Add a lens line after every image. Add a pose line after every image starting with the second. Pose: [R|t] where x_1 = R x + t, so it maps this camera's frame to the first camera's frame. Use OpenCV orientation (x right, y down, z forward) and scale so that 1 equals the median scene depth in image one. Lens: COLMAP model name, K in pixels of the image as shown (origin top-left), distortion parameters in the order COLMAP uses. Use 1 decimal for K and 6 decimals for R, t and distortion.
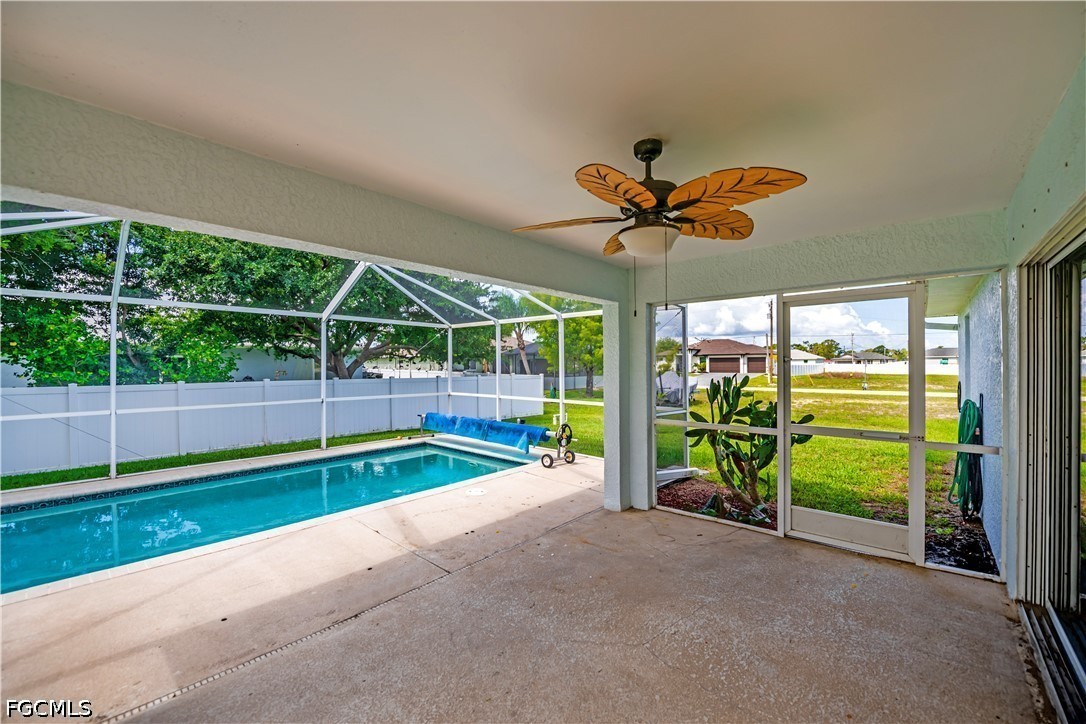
lens RADIAL K [[424.3, 0, 546.9], [0, 424.3, 364.6], [0, 0, 1]] dist [-0.014657, 0.000002]
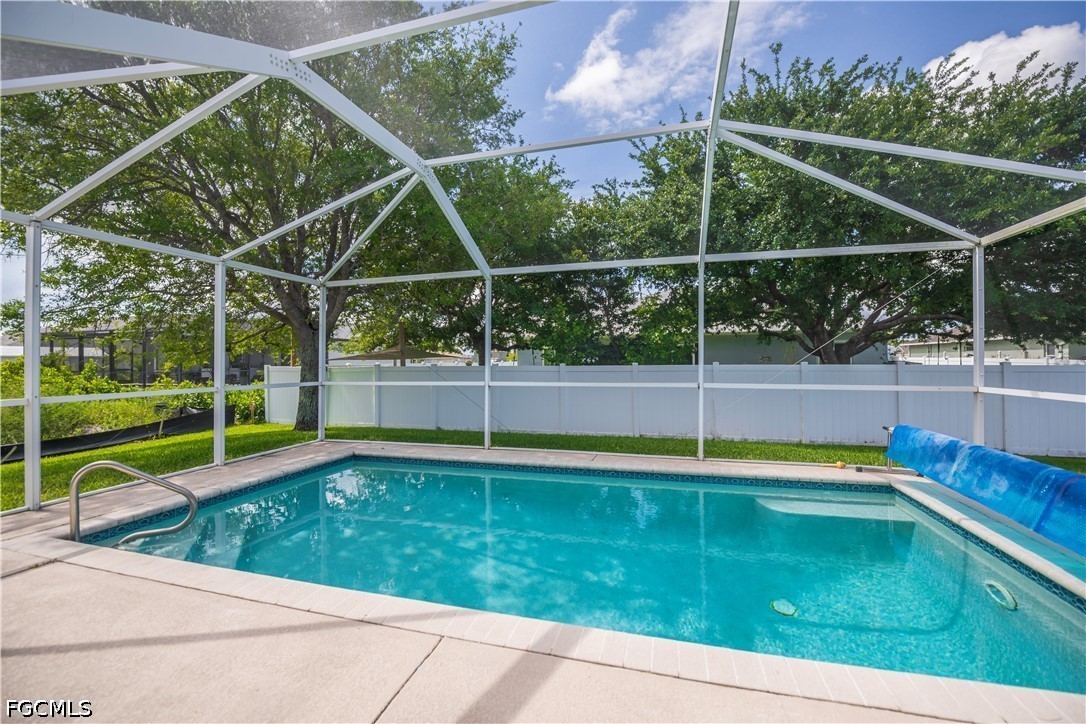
lens RADIAL K [[448.2, 0, 540.2], [0, 448.2, 361.6], [0, 0, 1]] dist [-0.005991, -0.000859]
pose [[0.436956, 0.001854, -0.899481, -0.005168], [0.008472, 0.999945, 0.006177, 0.054972], [0.899443, -0.010320, 0.436917, 0.642631]]
